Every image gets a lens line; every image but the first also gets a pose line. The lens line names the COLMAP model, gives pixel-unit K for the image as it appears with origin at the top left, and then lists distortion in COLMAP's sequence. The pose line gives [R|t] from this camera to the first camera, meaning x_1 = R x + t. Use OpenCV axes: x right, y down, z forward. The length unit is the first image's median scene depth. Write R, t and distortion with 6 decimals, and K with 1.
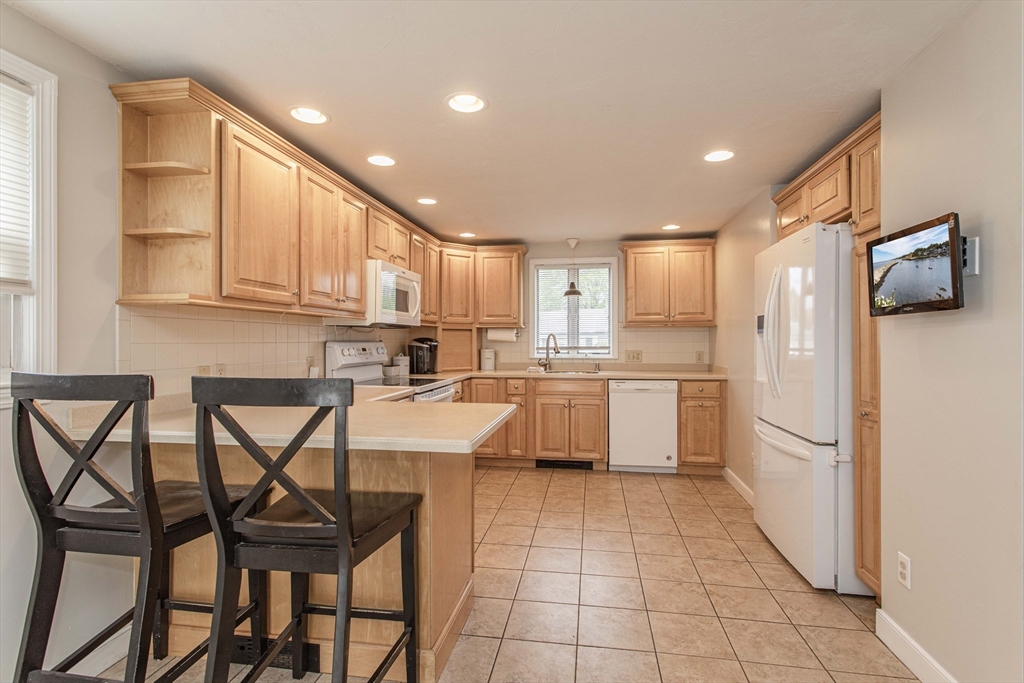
lens RADIAL K [[499.1, 0, 515.5], [0, 499.1, 340.6], [0, 0, 1]] dist [-0.002248, -0.000642]
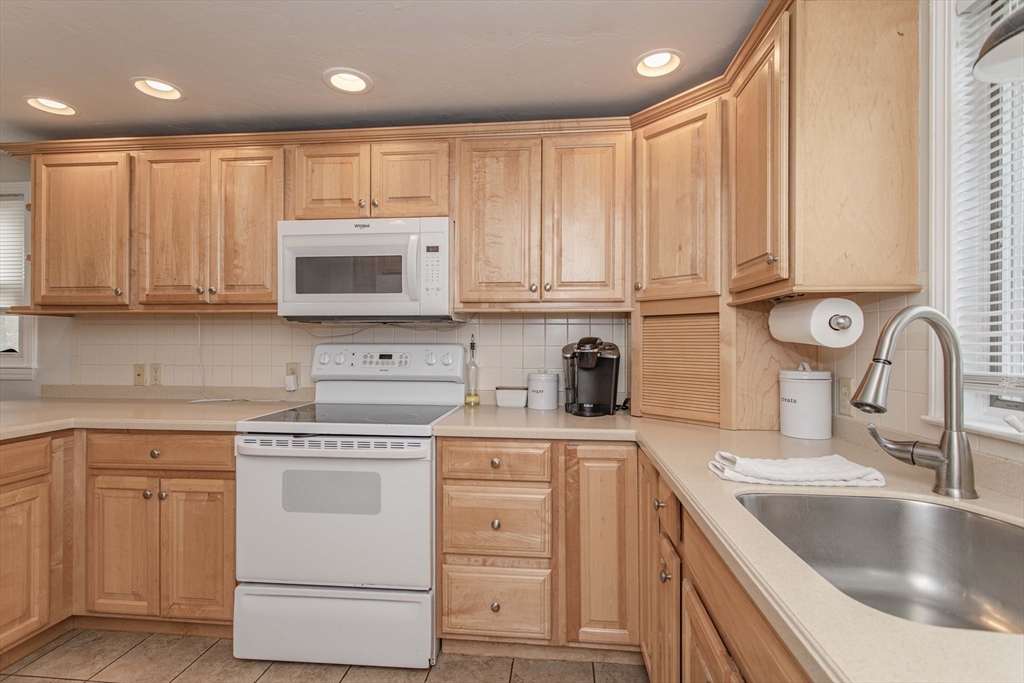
lens RADIAL K [[487.5, 0, 511.0], [0, 487.5, 340.6], [0, 0, 1]] dist [0.001869, 0.000696]
pose [[0.050695, -0.002906, -0.998710, 0.280888], [-0.002229, 0.999993, -0.003023, -0.001182], [0.998712, 0.002379, 0.050688, 0.911768]]
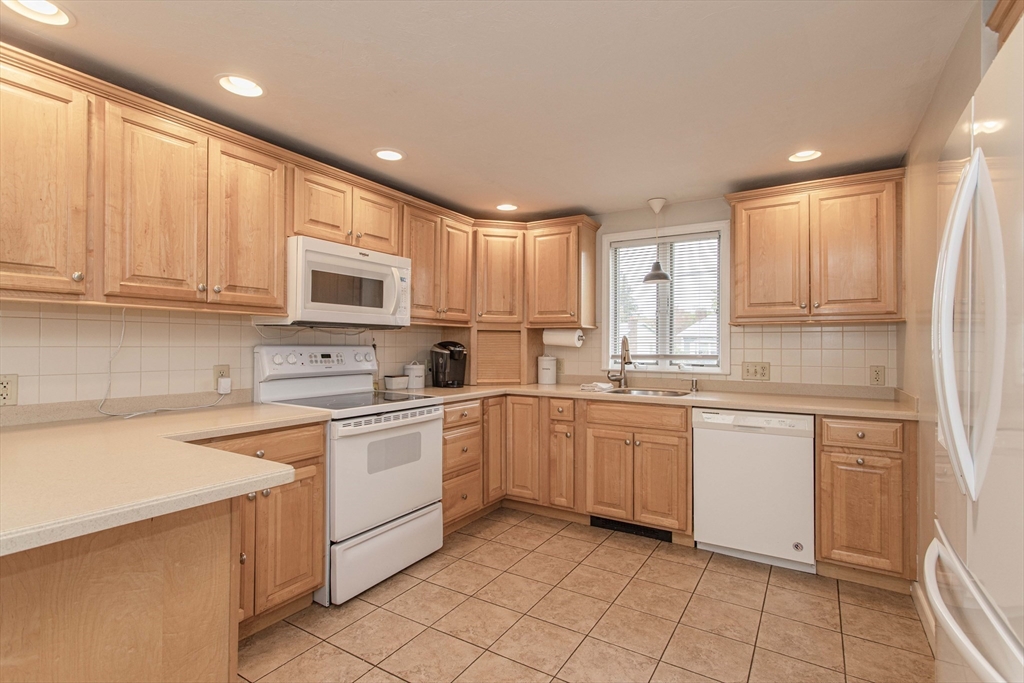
lens RADIAL K [[497.8, 0, 510.8], [0, 497.8, 340.4], [0, 0, 1]] dist [0.003268, 0.000986]
pose [[0.921342, 0.001518, -0.388751, 0.216874], [-0.005136, 0.999953, -0.008267, -0.001241], [0.388720, 0.009614, 0.921306, 0.314296]]
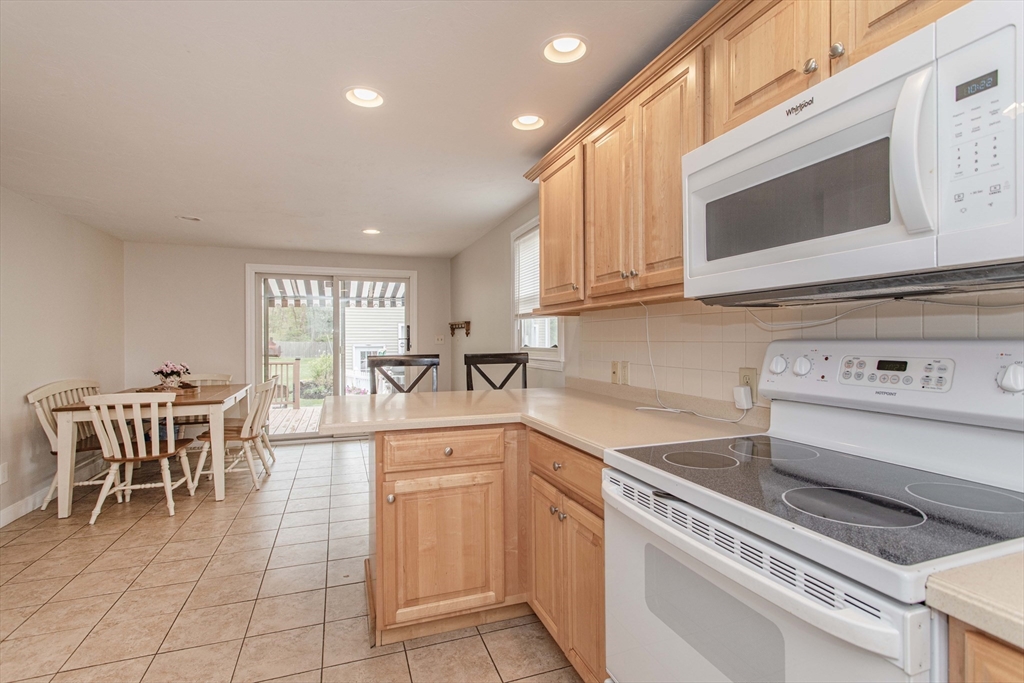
lens RADIAL K [[487.5, 0, 511.0], [0, 487.5, 340.6], [0, 0, 1]] dist [0.001869, 0.000696]
pose [[-0.878422, 0.006785, -0.477838, 0.051596], [0.006146, 0.999977, 0.002901, -0.000296], [0.477846, -0.000389, -0.878443, 0.933553]]
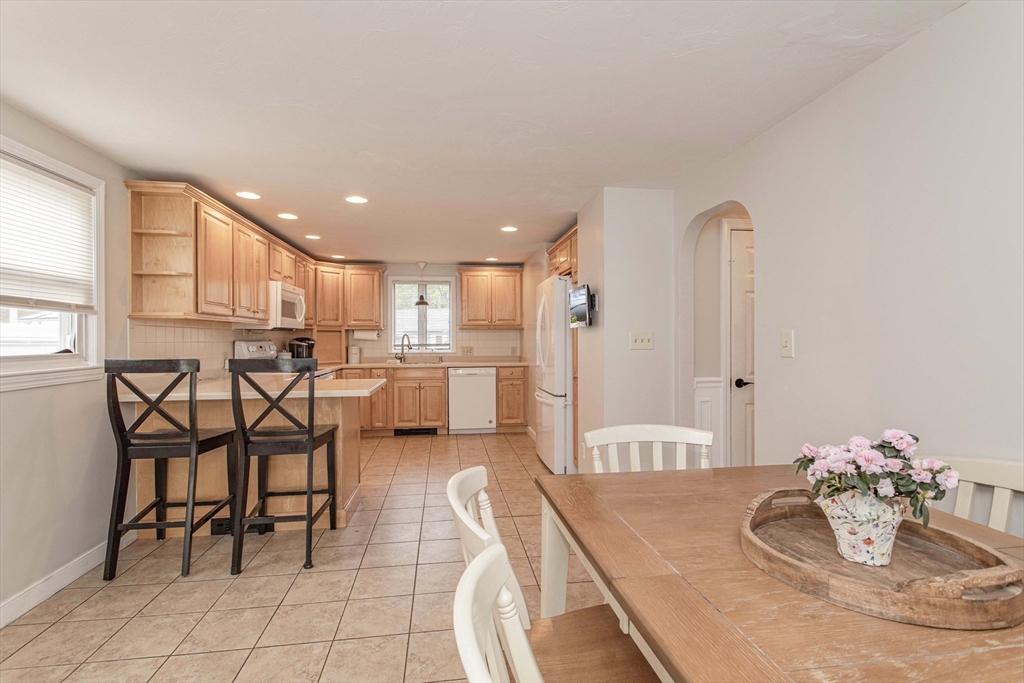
lens RADIAL K [[487.5, 0, 511.0], [0, 487.5, 340.6], [0, 0, 1]] dist [0.001869, 0.000696]
pose [[0.957738, -0.003832, 0.287617, -0.034103], [0.002542, 0.999985, 0.004860, -0.002617], [-0.287631, -0.003924, 0.957733, -0.335042]]
